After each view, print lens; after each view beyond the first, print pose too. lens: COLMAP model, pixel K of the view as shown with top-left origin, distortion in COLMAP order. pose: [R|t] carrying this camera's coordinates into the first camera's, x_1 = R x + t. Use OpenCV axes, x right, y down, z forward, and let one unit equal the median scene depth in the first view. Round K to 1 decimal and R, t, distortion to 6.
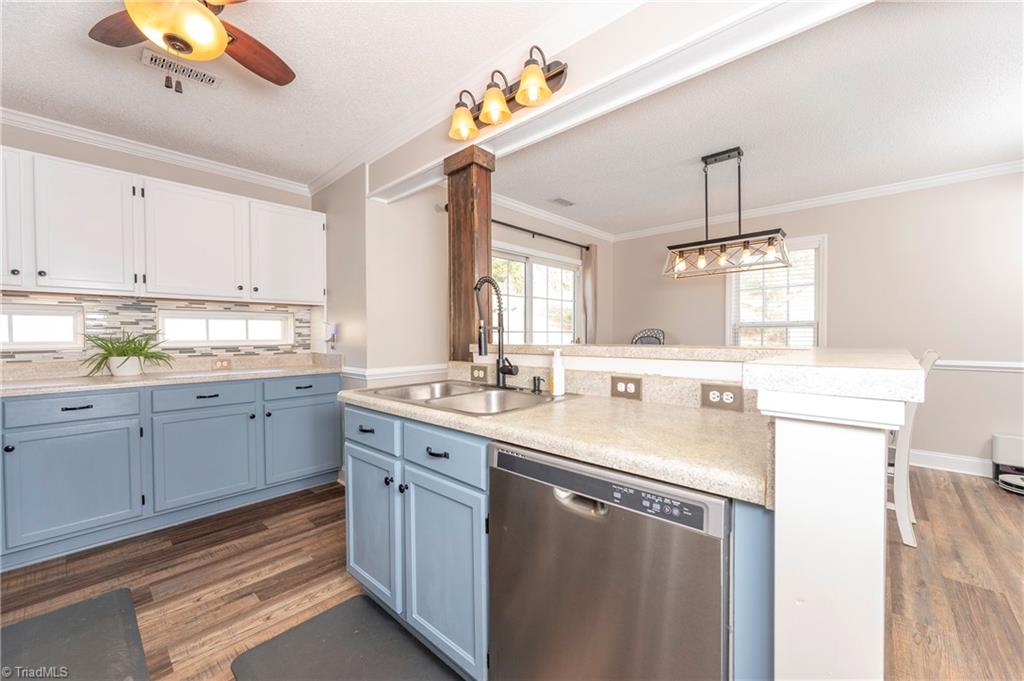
lens RADIAL K [[408.1, 0, 512.7], [0, 408.1, 337.8], [0, 0, 1]] dist [0.004742, 0.001258]
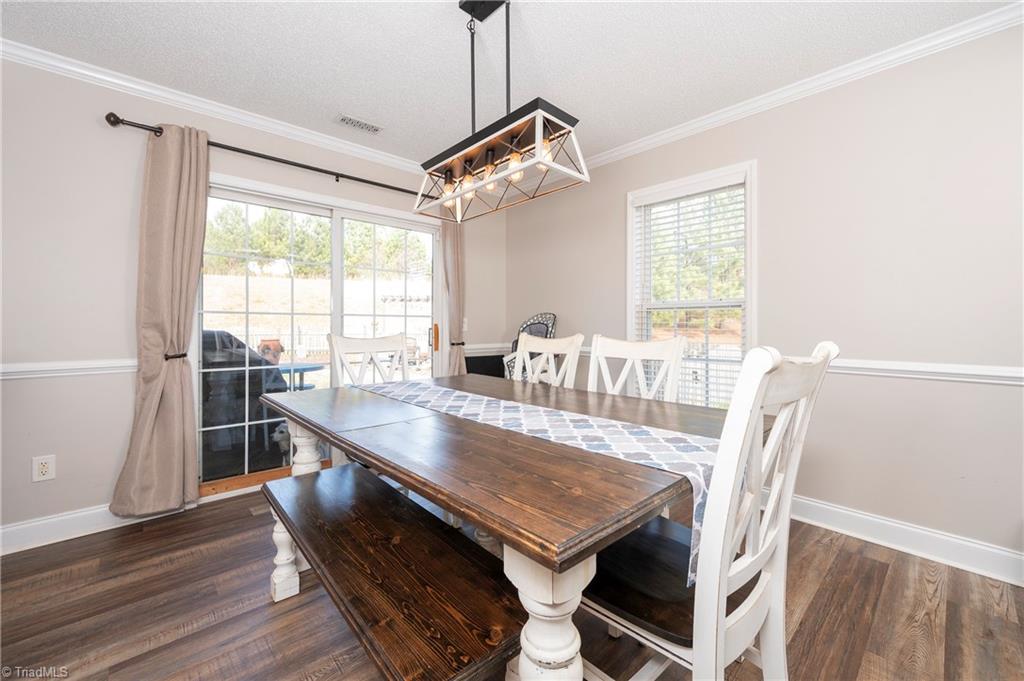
lens RADIAL K [[408.1, 0, 510.8], [0, 408.1, 336.8], [0, 0, 1]] dist [0.004742, 0.001258]
pose [[0.995867, -0.006079, -0.090620, 0.164252], [0.006057, 0.999982, -0.000525, 0.010196], [0.090621, -0.000026, 0.995885, 0.128351]]
